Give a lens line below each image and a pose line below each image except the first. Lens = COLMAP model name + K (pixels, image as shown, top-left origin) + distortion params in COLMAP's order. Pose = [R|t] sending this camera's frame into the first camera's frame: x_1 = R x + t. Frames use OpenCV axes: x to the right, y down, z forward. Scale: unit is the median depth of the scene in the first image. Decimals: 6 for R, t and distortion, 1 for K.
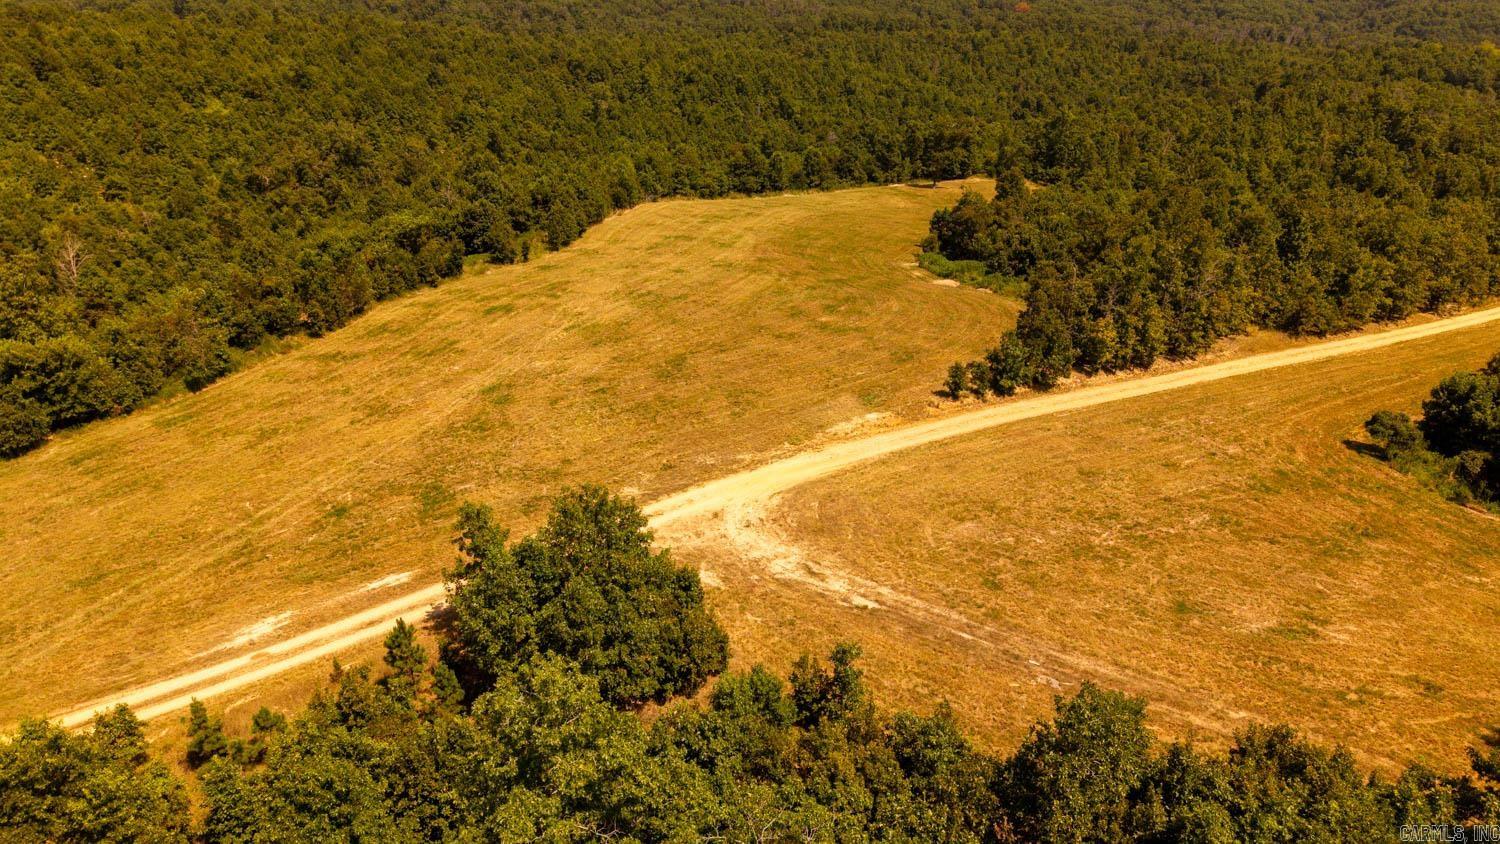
lens RADIAL K [[997.9, 0, 750.0], [0, 997.9, 424.1], [0, 0, 1]] dist [0.041821, -0.043016]
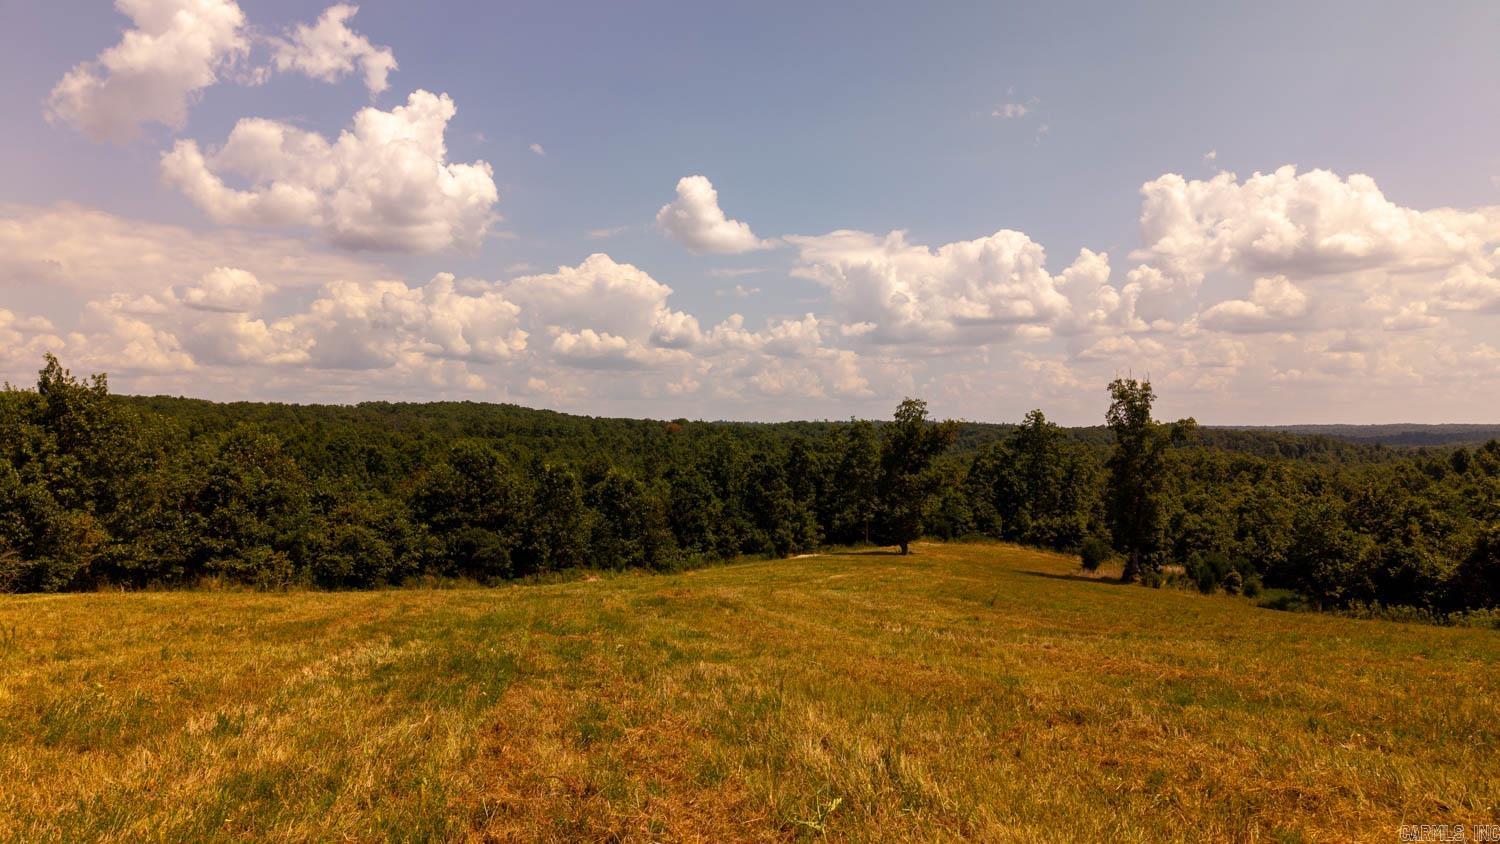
lens RADIAL K [[997.9, 0, 743.9], [0, 997.9, 419.0], [0, 0, 1]] dist [0.041821, -0.043016]
pose [[0.932030, 0.001456, 0.362378, -0.038222], [0.152354, 0.905745, -0.395492, -0.139472], [-0.328798, 0.423820, 0.843960, 0.686054]]
